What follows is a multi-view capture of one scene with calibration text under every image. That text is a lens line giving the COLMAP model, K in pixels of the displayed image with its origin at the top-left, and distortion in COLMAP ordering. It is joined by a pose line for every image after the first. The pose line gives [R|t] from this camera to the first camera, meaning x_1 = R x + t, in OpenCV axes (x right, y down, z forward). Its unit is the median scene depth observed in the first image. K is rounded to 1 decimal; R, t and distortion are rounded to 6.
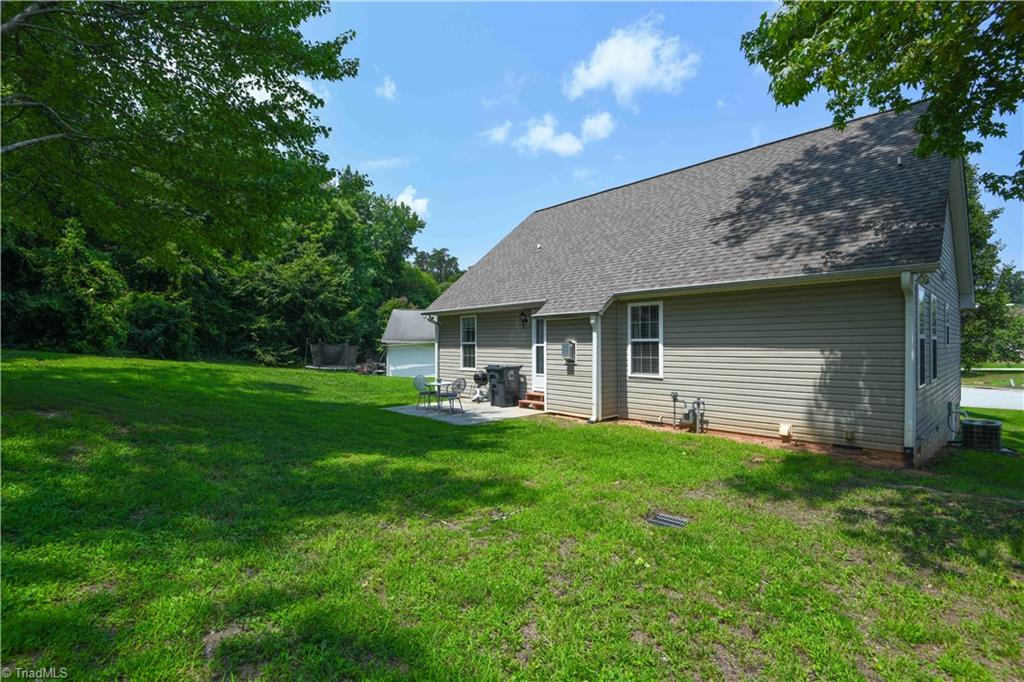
lens RADIAL K [[468.3, 0, 508.6], [0, 468.3, 348.9], [0, 0, 1]] dist [-0.013534, -0.005979]
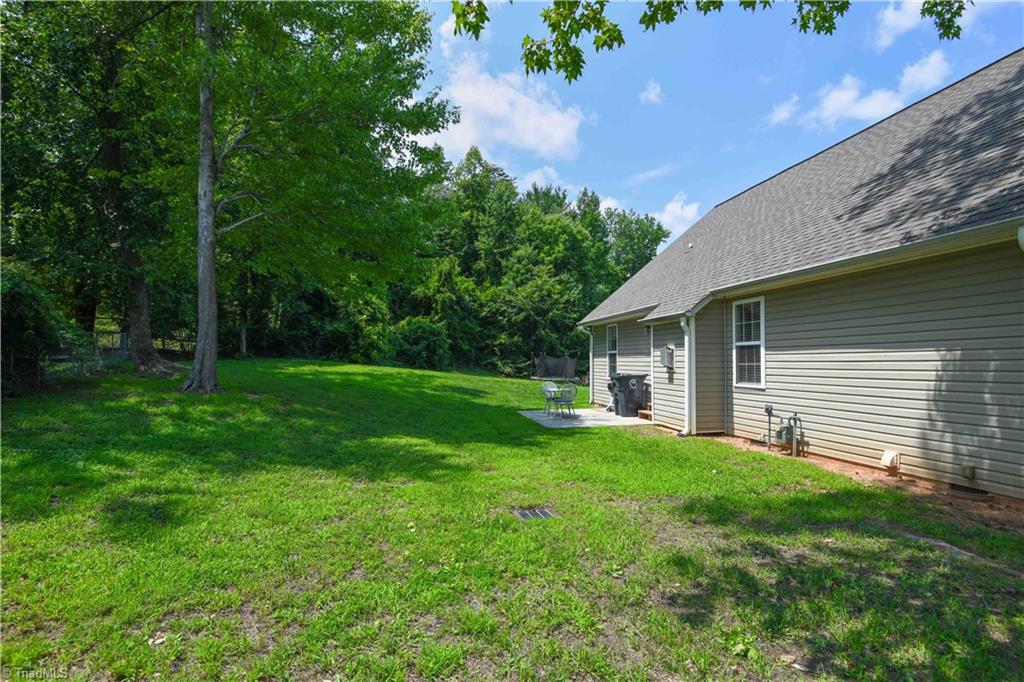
lens RADIAL K [[468.3, 0, 506.6], [0, 468.3, 361.6], [0, 0, 1]] dist [-0.013534, -0.005979]
pose [[0.863847, 0.001216, -0.503752, 0.300690], [-0.003252, 0.999990, -0.003162, 0.016282], [0.503743, 0.004369, 0.863842, 0.041235]]
